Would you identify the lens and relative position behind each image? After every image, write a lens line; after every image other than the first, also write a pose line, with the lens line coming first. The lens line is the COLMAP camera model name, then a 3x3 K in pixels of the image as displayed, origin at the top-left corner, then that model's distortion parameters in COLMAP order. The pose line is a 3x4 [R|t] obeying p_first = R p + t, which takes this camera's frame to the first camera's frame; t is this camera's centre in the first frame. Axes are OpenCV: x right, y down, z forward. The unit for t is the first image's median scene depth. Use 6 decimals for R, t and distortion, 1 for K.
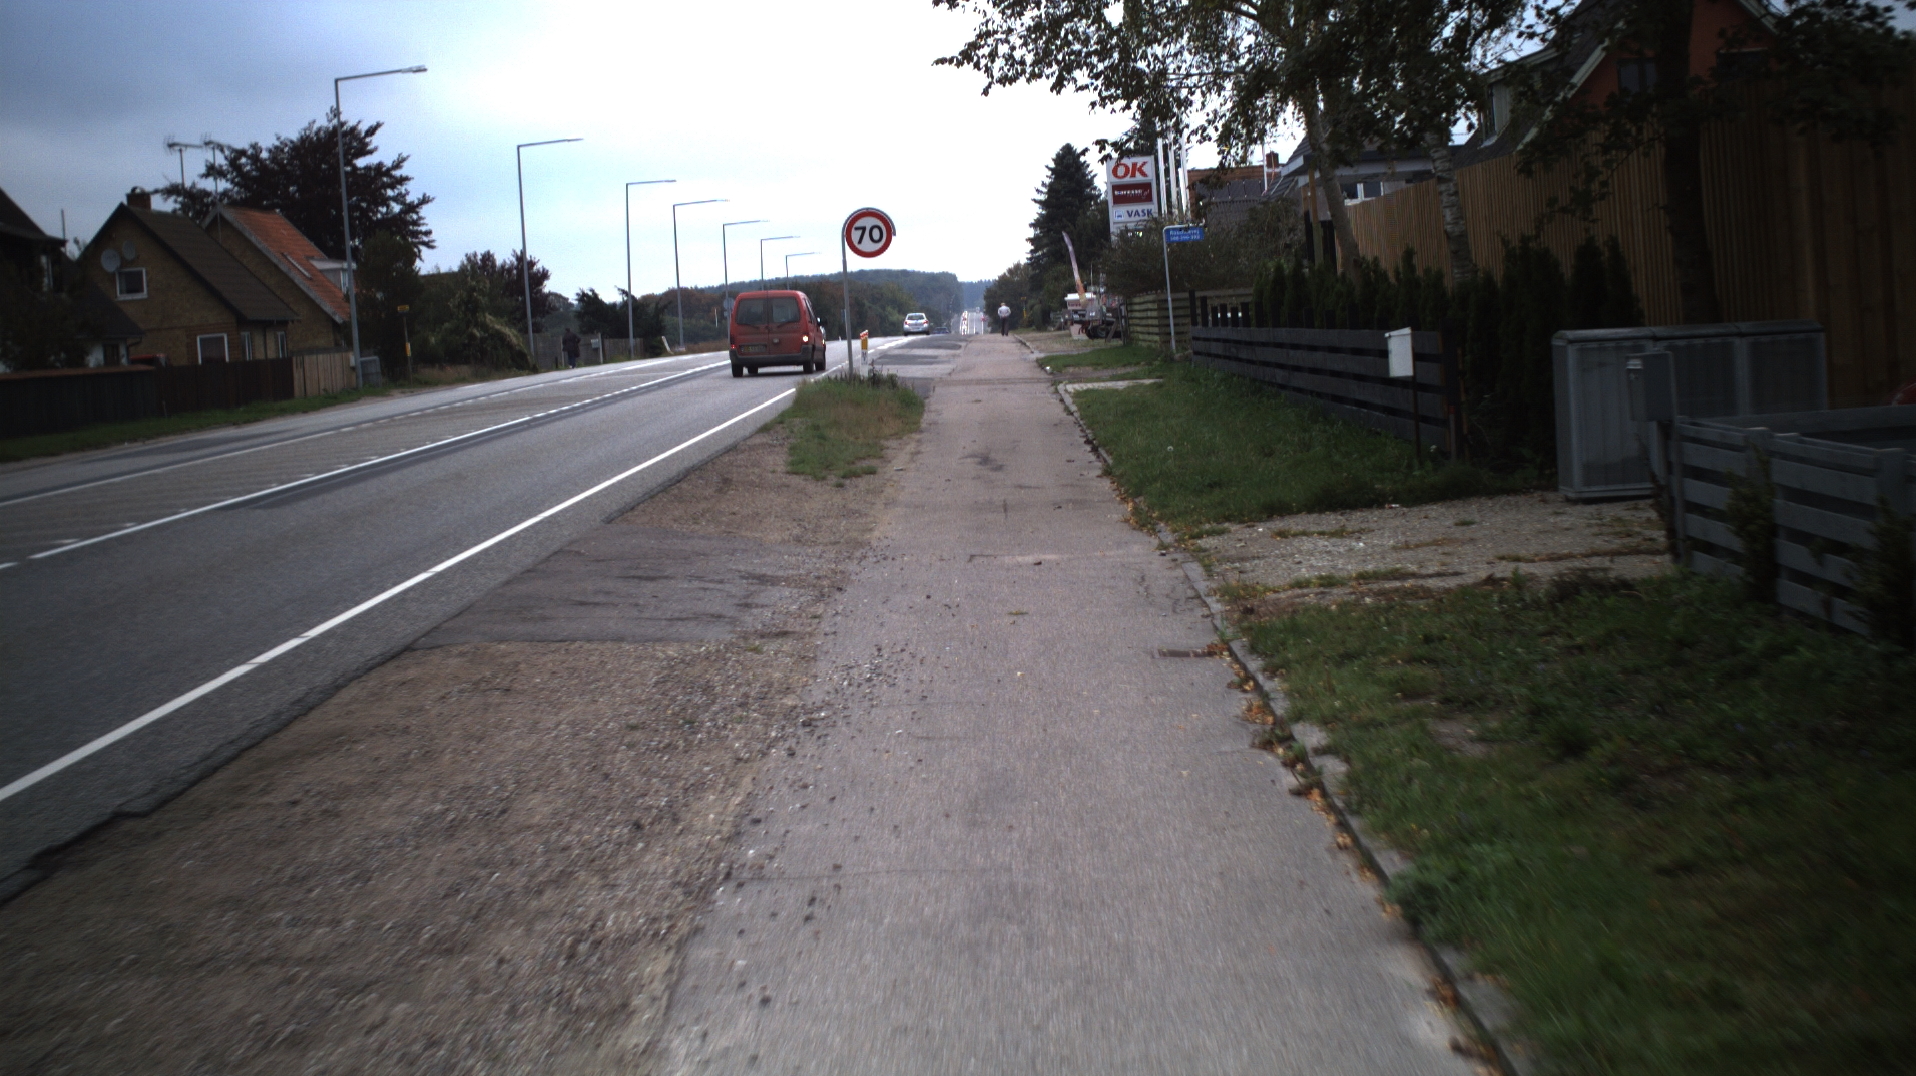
lens RADIAL K [[4297.0, 0, 958.0], [0, 4297.0, 538.0], [0, 0, 1]] dist [-0.330866, 0.098020]
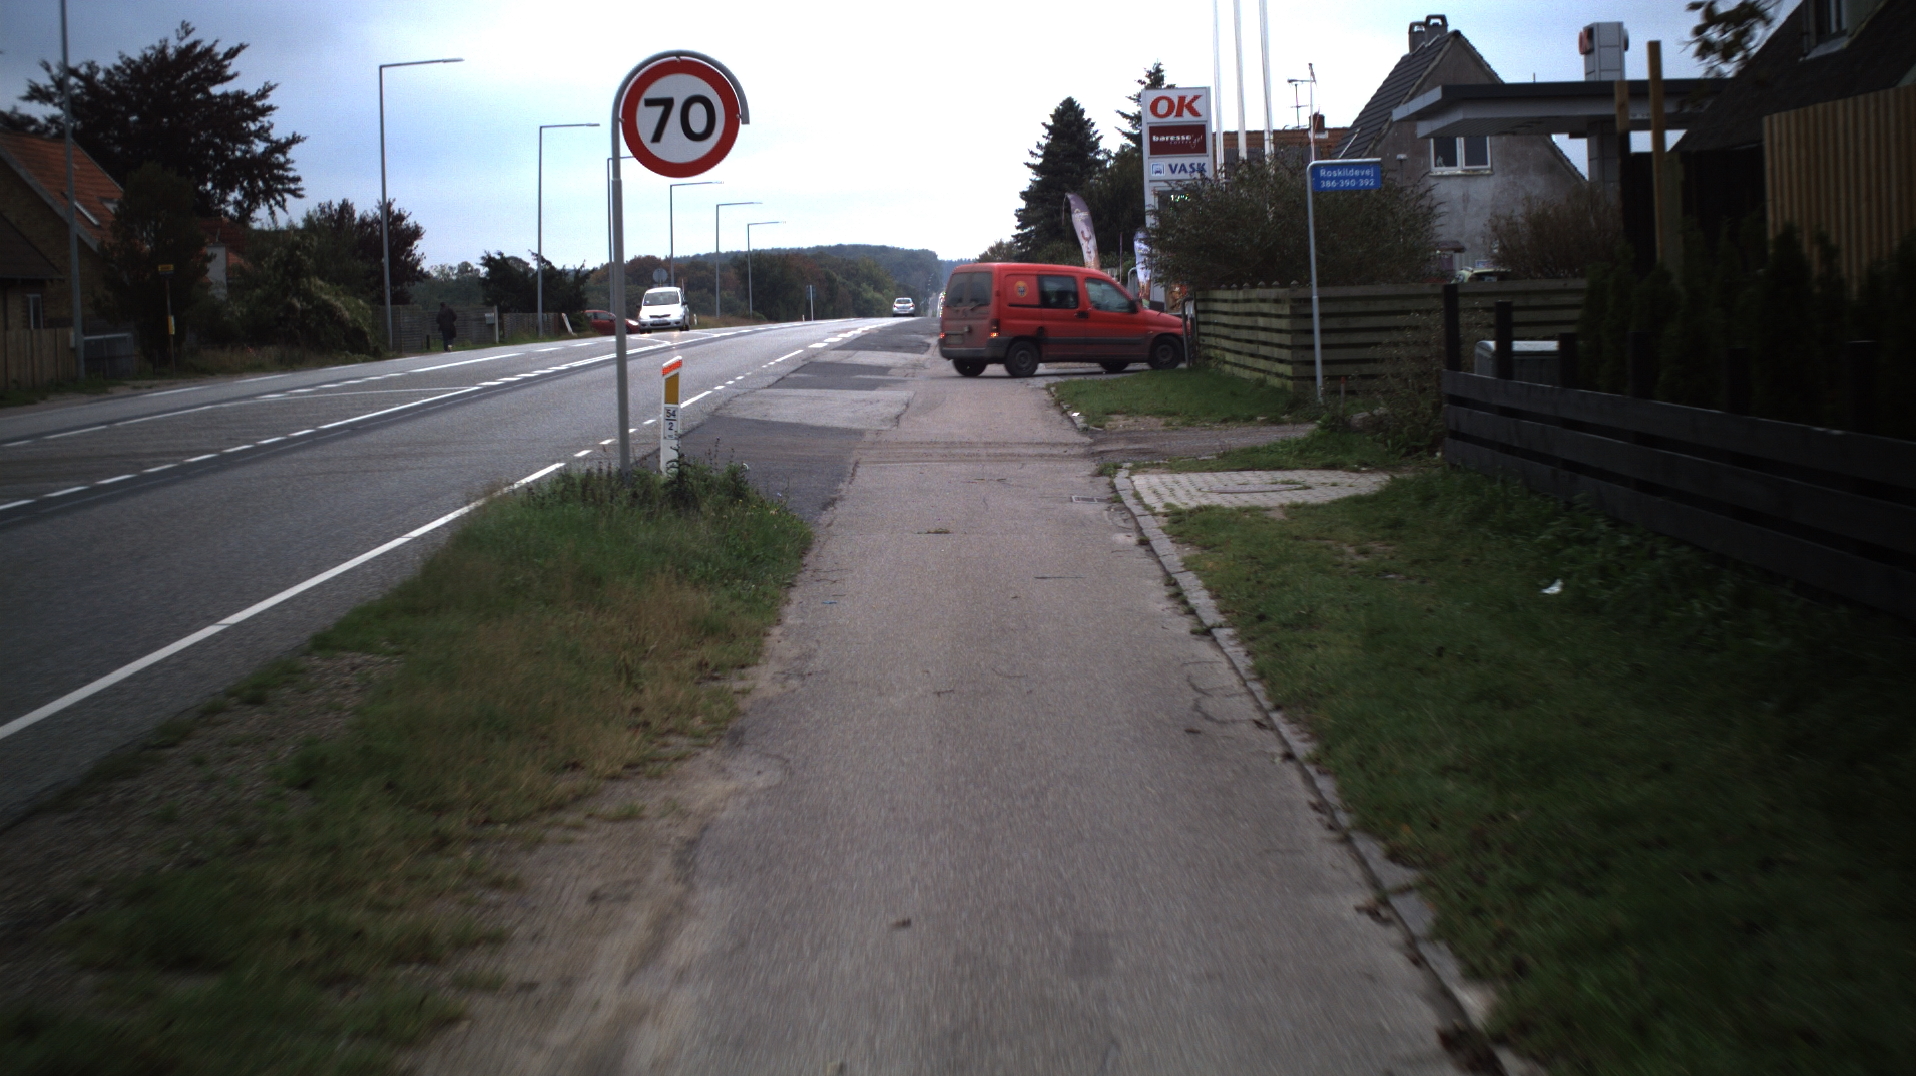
lens RADIAL K [[4297.0, 0, 958.0], [0, 4297.0, 538.0], [0, 0, 1]] dist [-0.330866, 0.098020]
pose [[0.999416, 0.033465, 0.006878, 0.001725], [-0.033499, 0.999427, 0.004862, -0.017155], [-0.006711, -0.005090, 0.999965, 0.297984]]
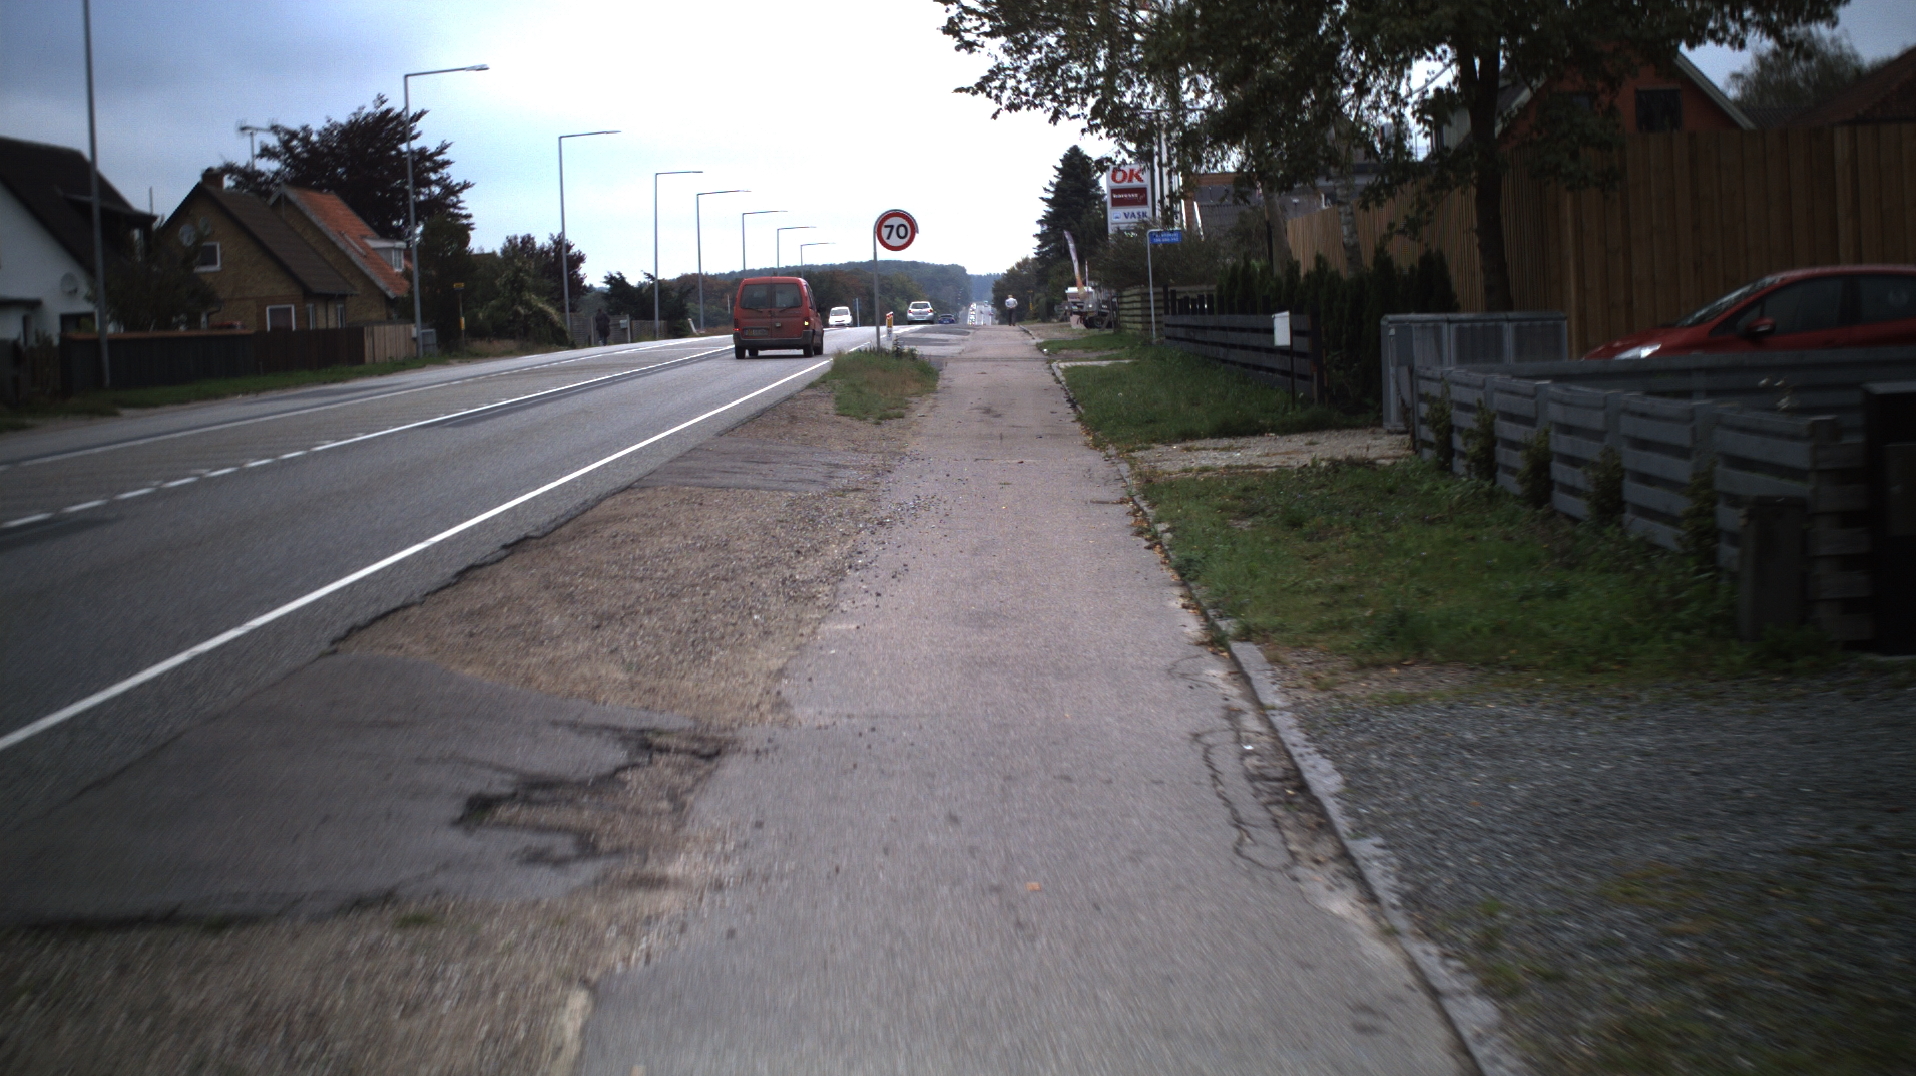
lens RADIAL K [[4297.0, 0, 958.0], [0, 4297.0, 538.0], [0, 0, 1]] dist [-0.330866, 0.098020]
pose [[0.999702, 0.024425, -0.000570, -0.000324], [-0.024424, 0.999700, 0.001747, 0.006129], [0.000613, -0.001732, 0.999998, -0.098887]]
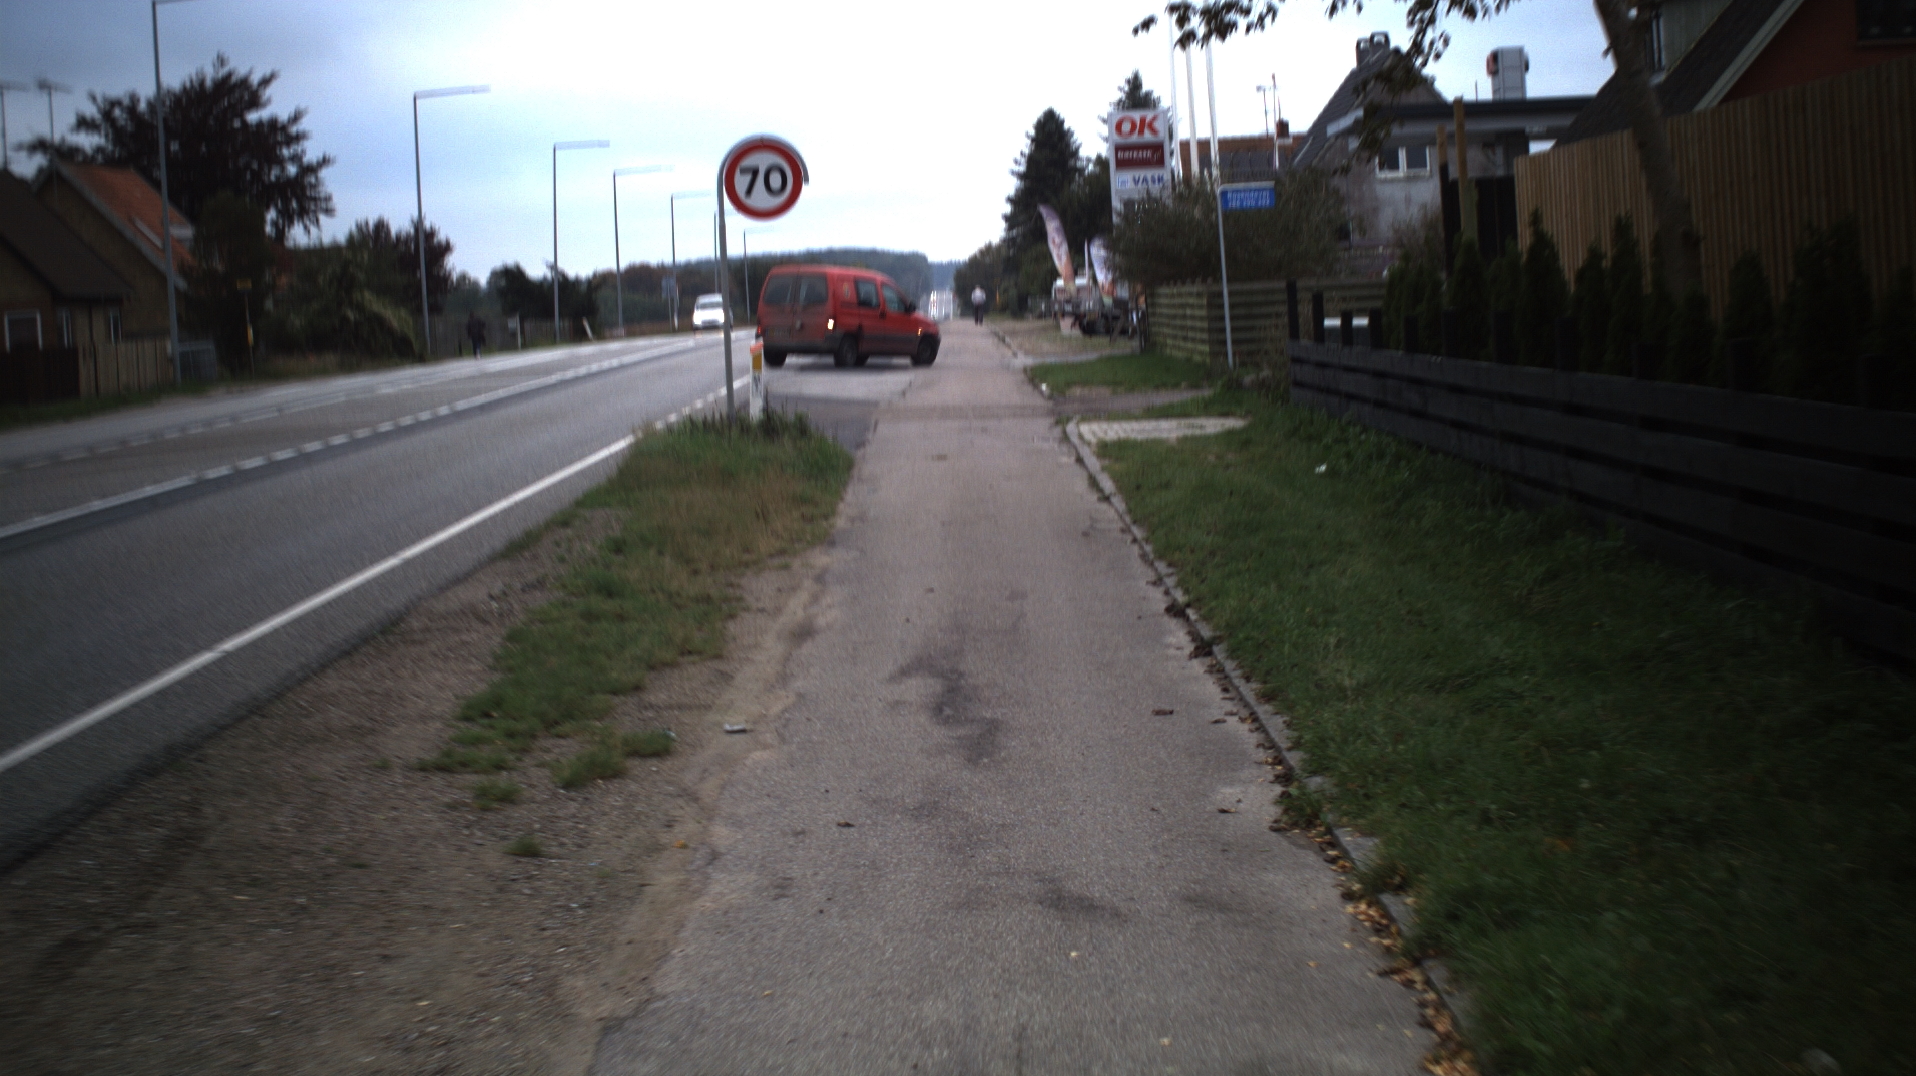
lens RADIAL K [[4297.0, 0, 958.0], [0, 4297.0, 538.0], [0, 0, 1]] dist [-0.330866, 0.098020]
pose [[0.999860, 0.014732, 0.007941, 0.001152], [-0.014768, 0.999881, 0.004529, -0.011882], [-0.007873, -0.004646, 0.999958, 0.198528]]
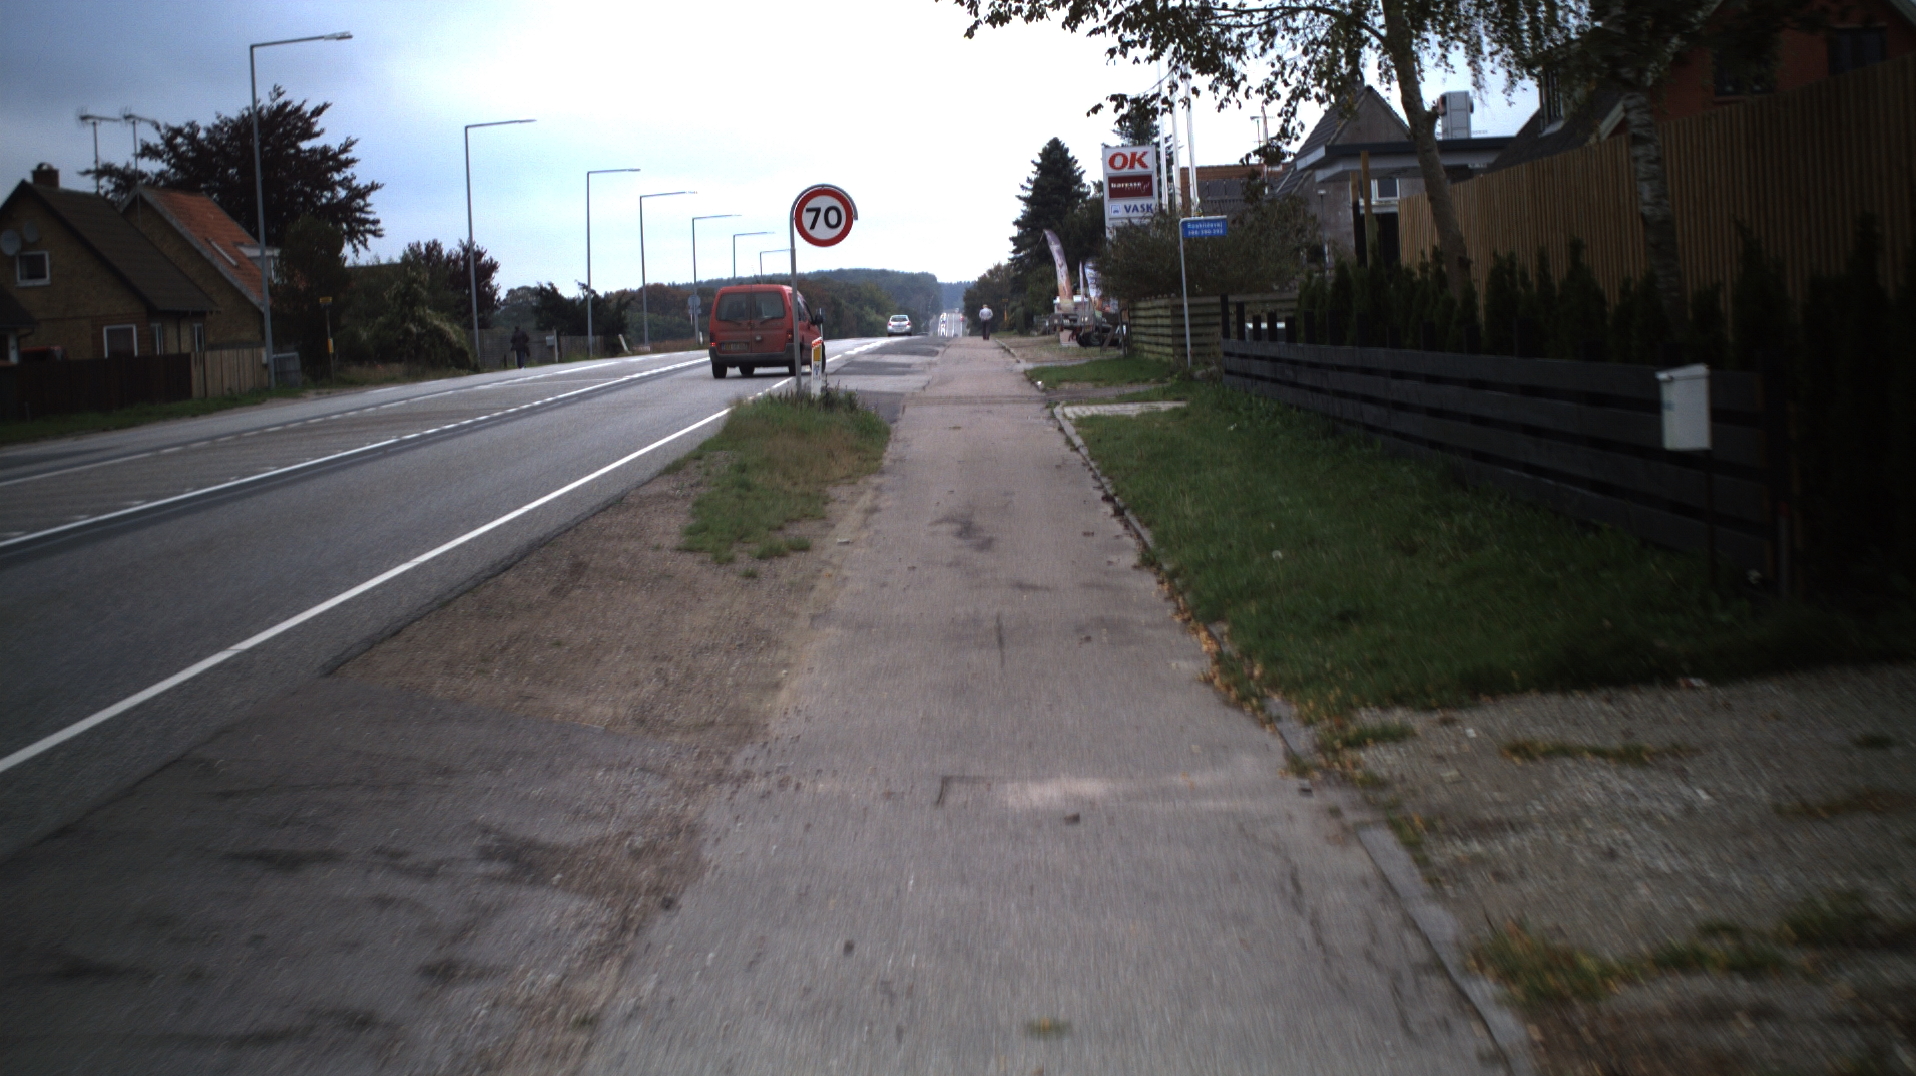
lens RADIAL K [[4297.0, 0, 958.0], [0, 4297.0, 538.0], [0, 0, 1]] dist [-0.330866, 0.098020]
pose [[0.999845, 0.016597, 0.005806, 0.000273], [-0.016596, 0.999862, -0.000277, -0.005569], [-0.005809, 0.000180, 0.999983, 0.099118]]
